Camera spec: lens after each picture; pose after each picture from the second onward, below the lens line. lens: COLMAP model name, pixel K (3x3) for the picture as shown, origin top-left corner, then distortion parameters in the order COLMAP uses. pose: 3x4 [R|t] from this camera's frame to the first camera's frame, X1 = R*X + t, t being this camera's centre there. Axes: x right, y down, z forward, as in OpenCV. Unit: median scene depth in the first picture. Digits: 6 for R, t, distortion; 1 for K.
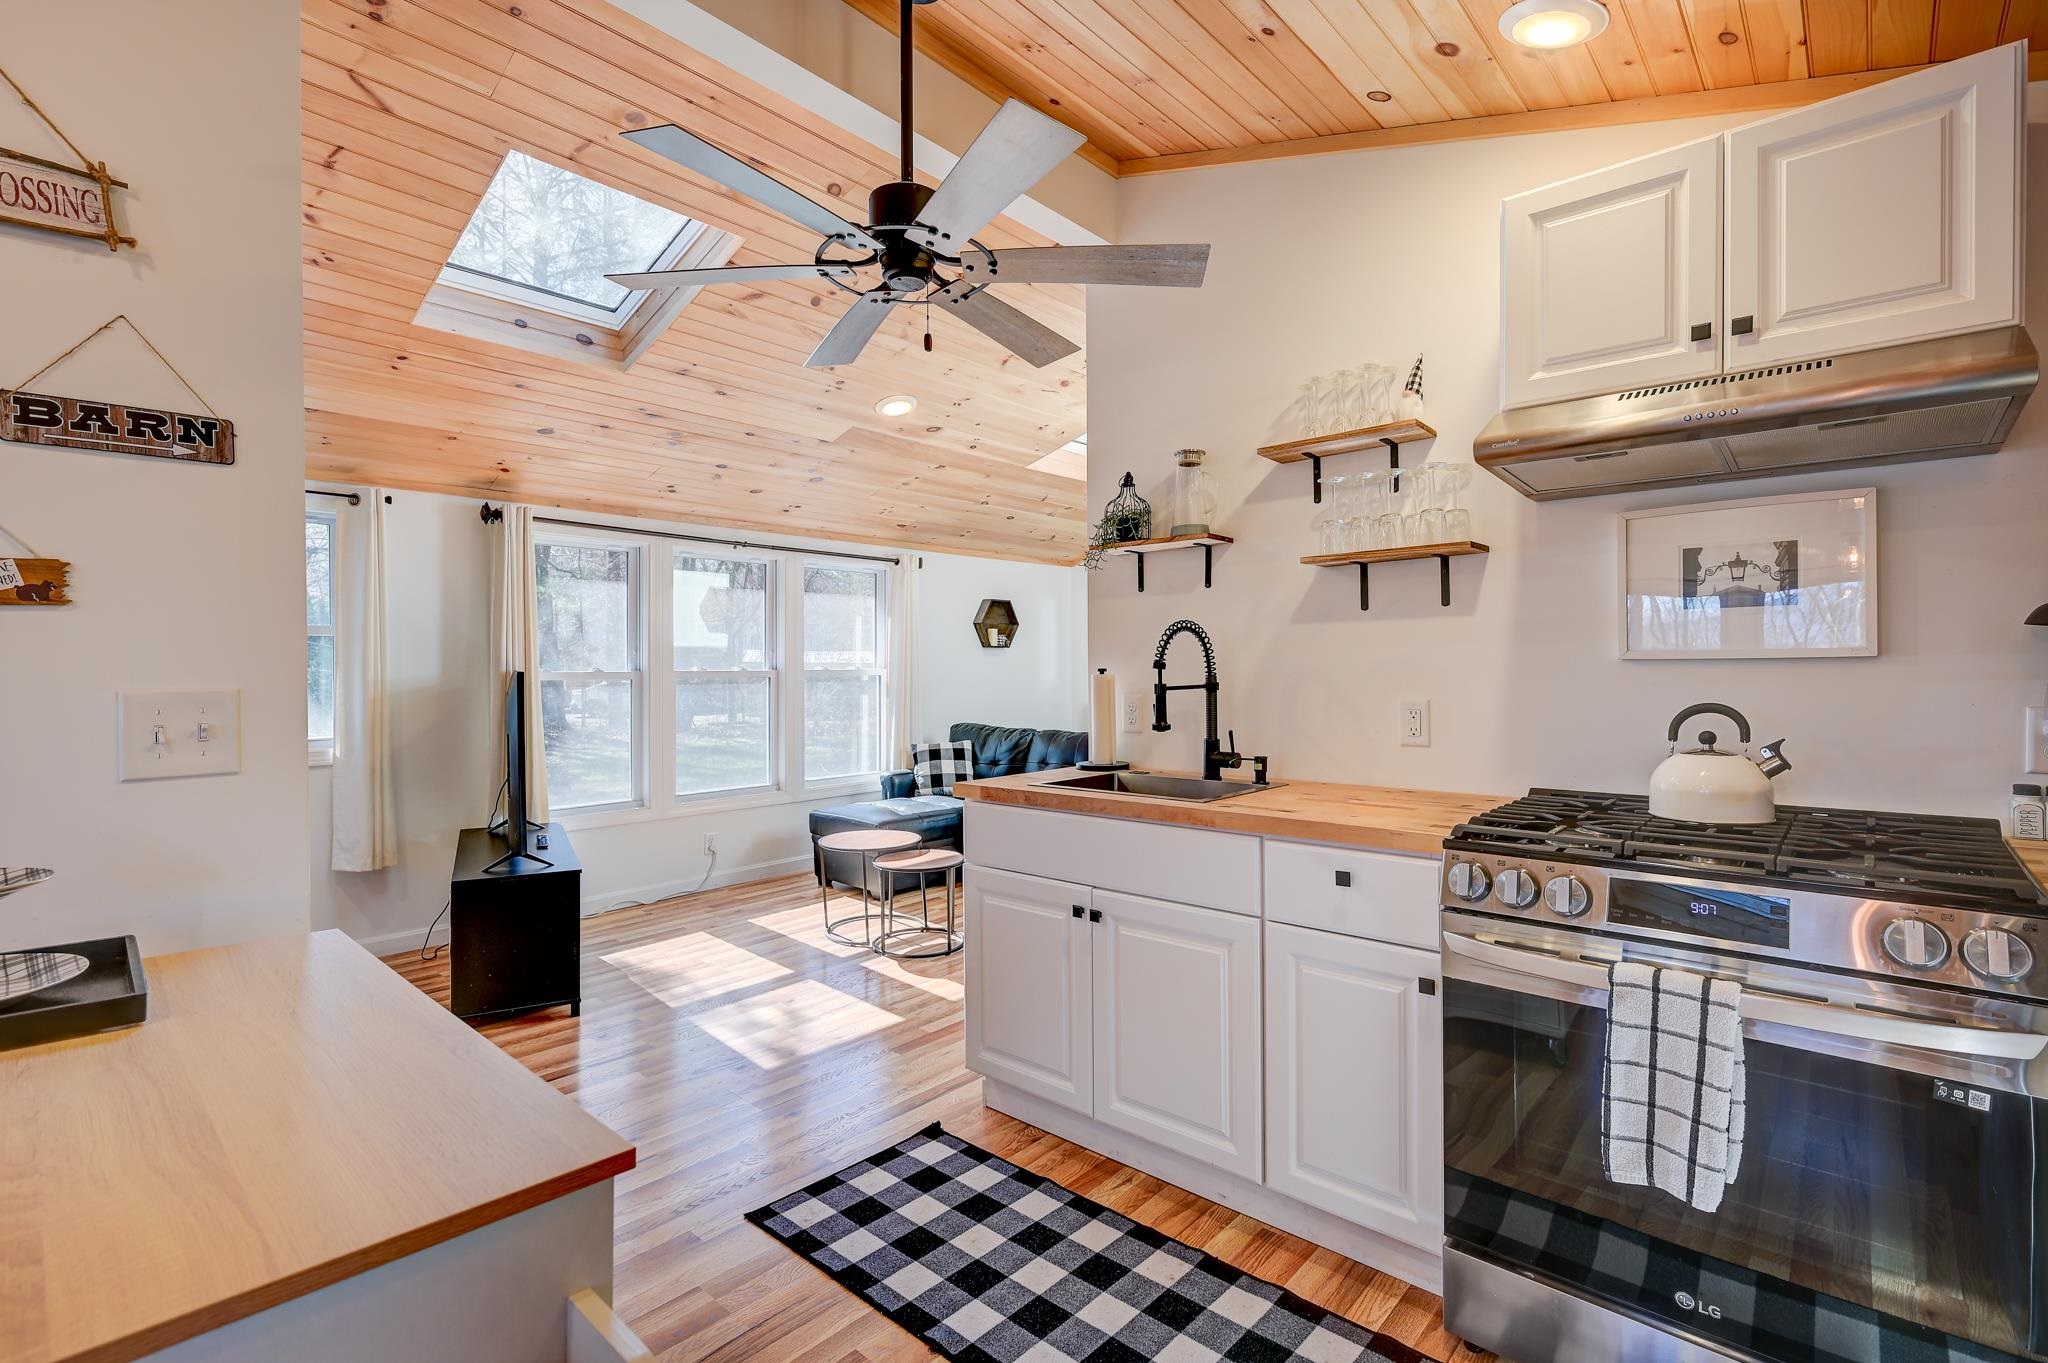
lens RADIAL K [[926.2, 0, 1036.0], [0, 926.2, 672.7], [0, 0, 1]] dist [-0.002561, 0.000659]
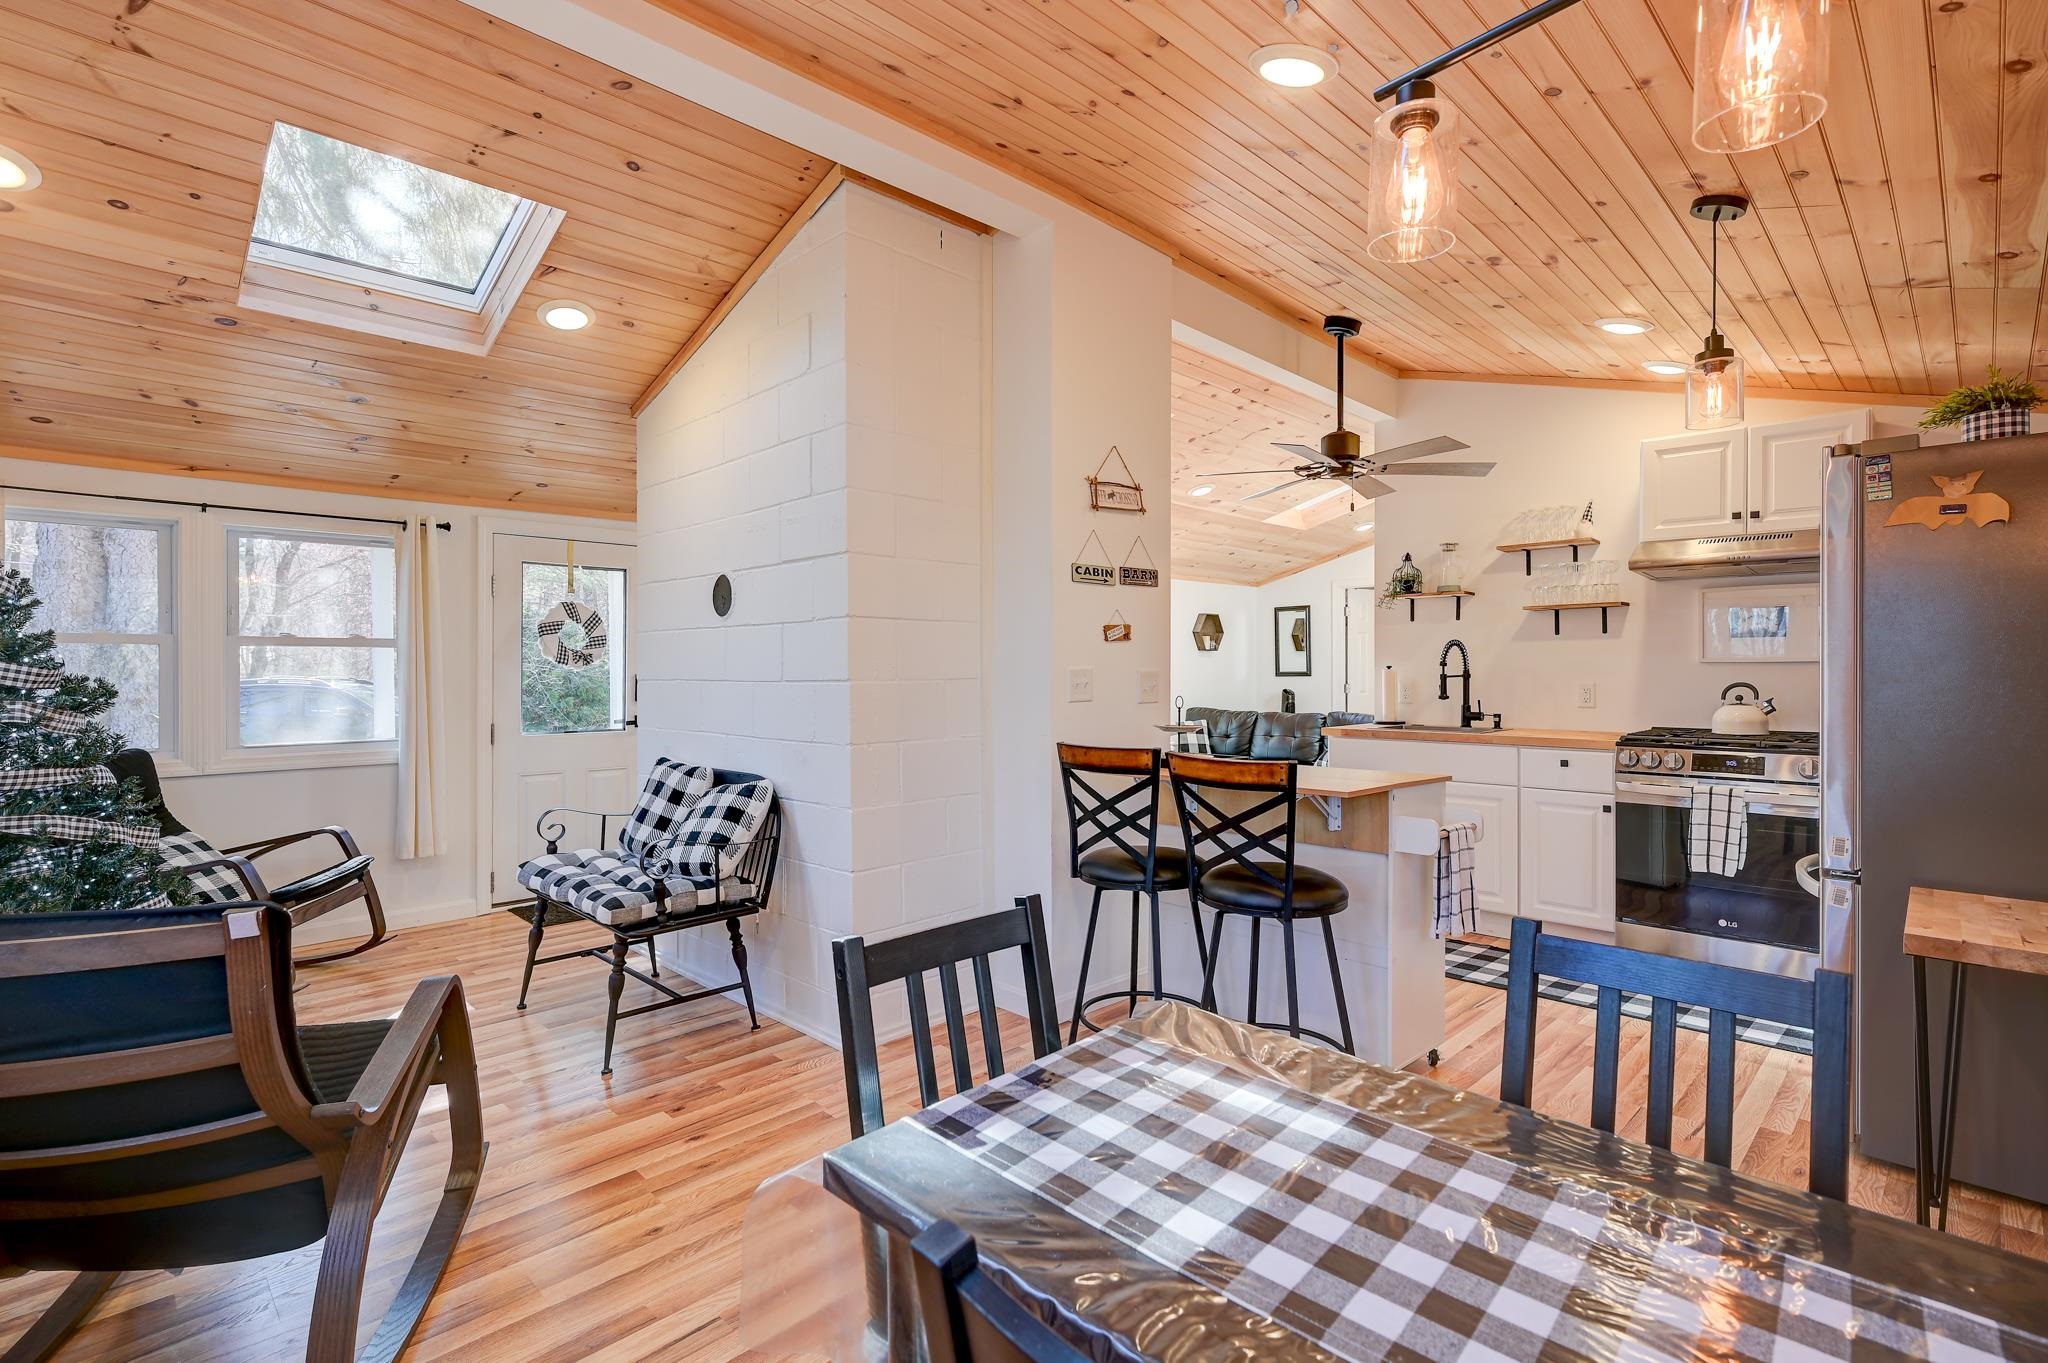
lens RADIAL K [[944.7, 0, 1036.7], [0, 944.7, 672.2], [0, 0, 1]] dist [-0.003415, 0.000728]
pose [[0.998176, 0.005702, -0.060093, -0.664363], [-0.005731, 0.999984, -0.000319, 0.015990], [0.060091, 0.000663, 0.998193, -1.101873]]
